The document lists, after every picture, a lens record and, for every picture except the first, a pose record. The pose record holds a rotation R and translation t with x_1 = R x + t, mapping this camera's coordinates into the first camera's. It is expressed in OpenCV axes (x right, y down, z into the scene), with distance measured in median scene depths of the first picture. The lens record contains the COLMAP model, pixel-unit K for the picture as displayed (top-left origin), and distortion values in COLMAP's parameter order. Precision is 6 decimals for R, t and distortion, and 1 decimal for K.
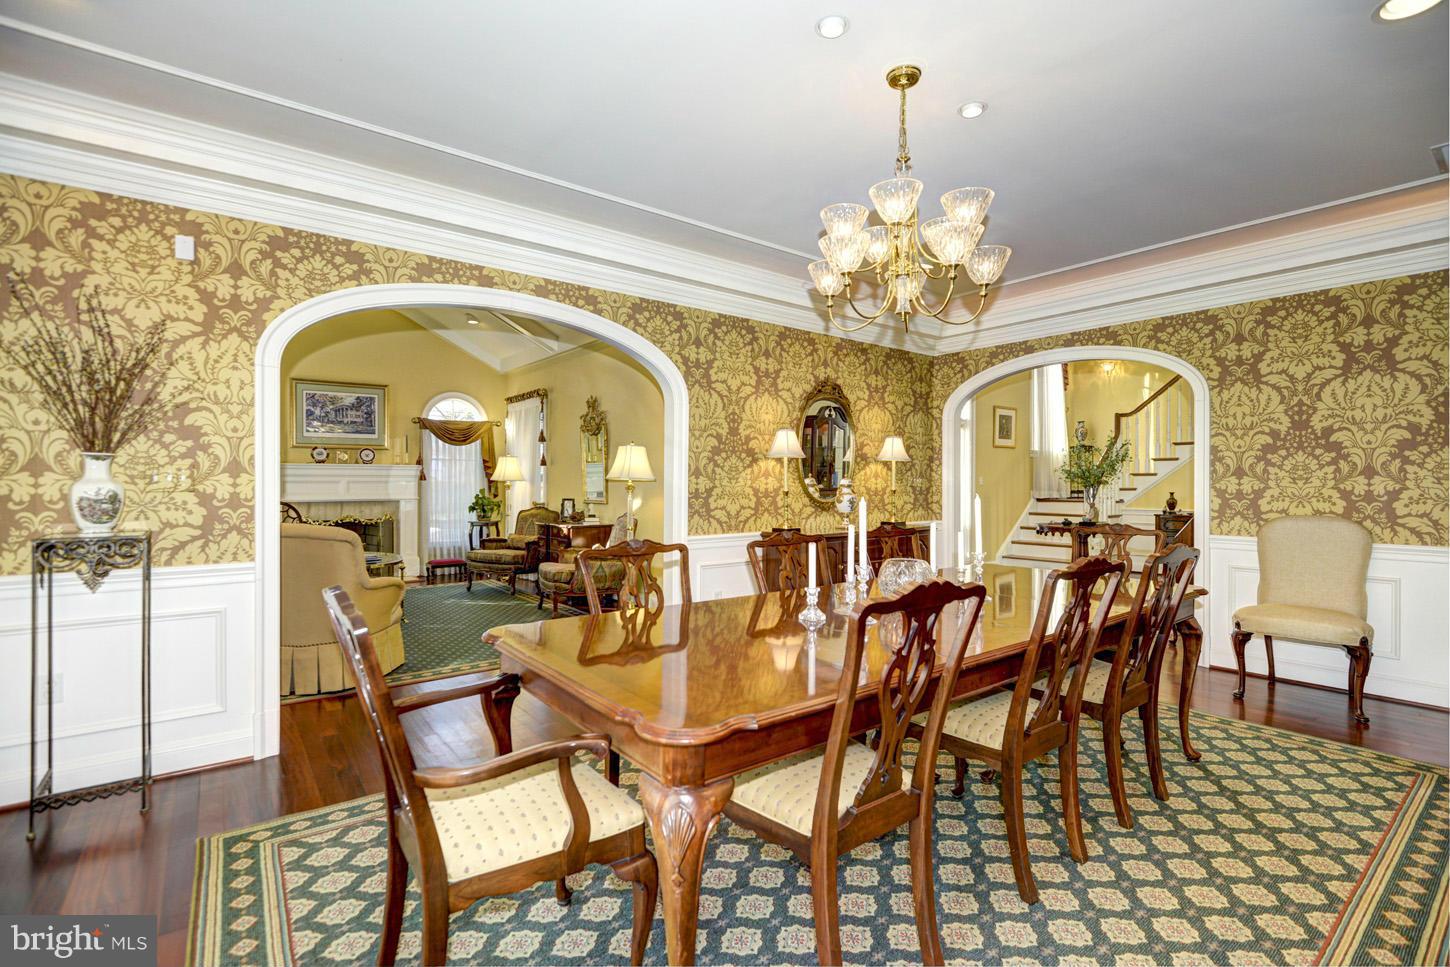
lens RADIAL K [[676.9, 0, 725.0], [0, 676.9, 483.5], [0, 0, 1]] dist [-0.033895, 0.000084]
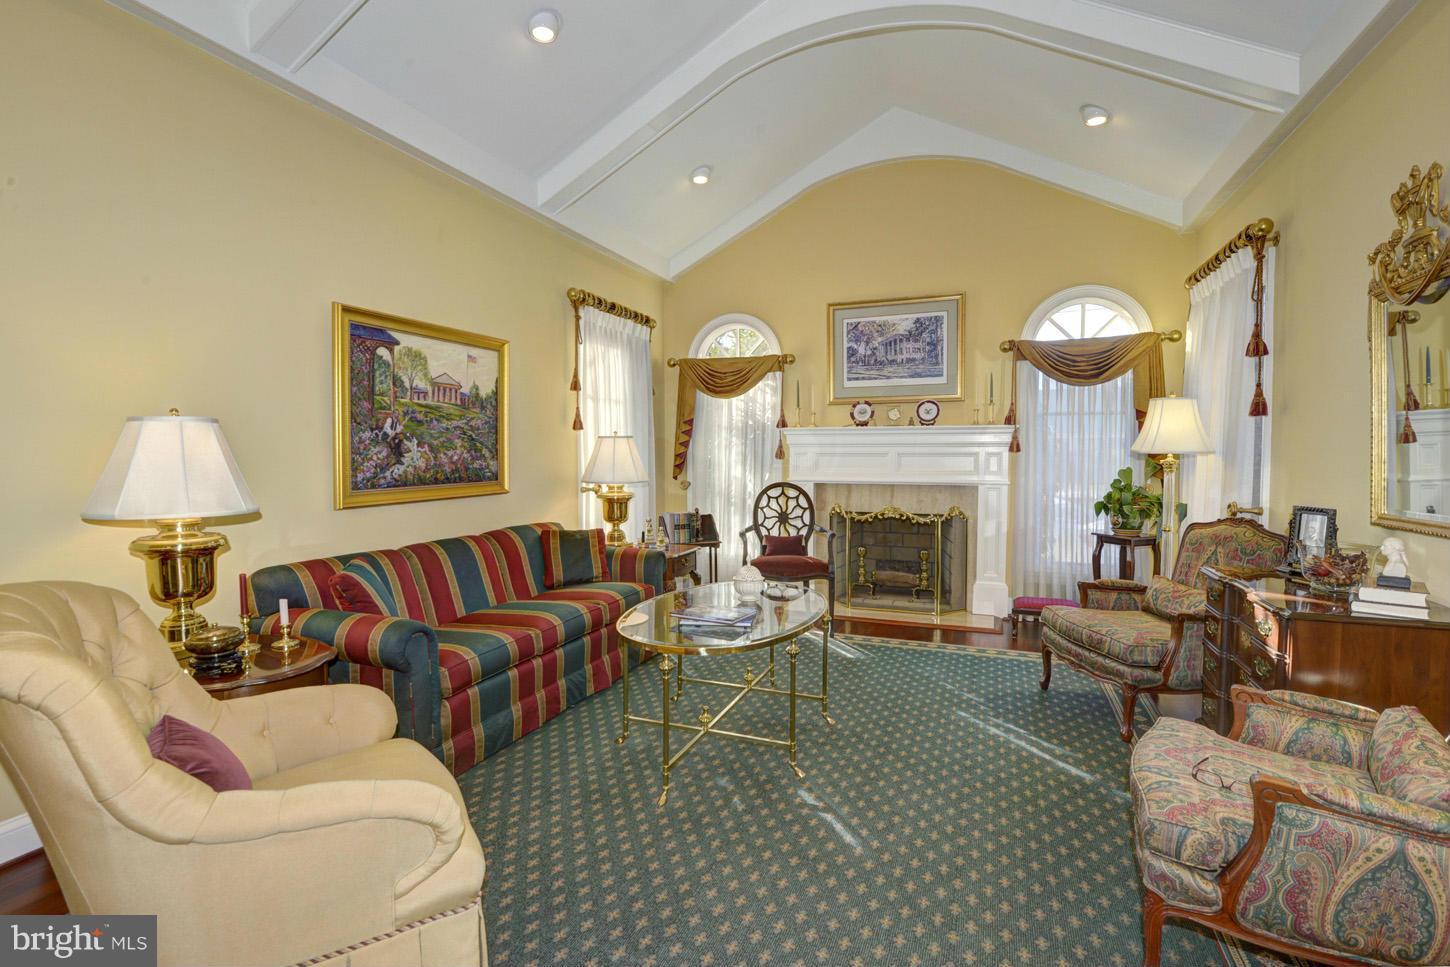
lens RADIAL K [[676.9, 0, 725.0], [0, 676.9, 483.5], [0, 0, 1]] dist [-0.033895, 0.000084]
pose [[0.503938, 0.039539, -0.862834, -0.088297], [-0.002510, 0.999015, 0.044313, -0.002709], [0.863736, -0.020166, 0.503541, 0.525952]]
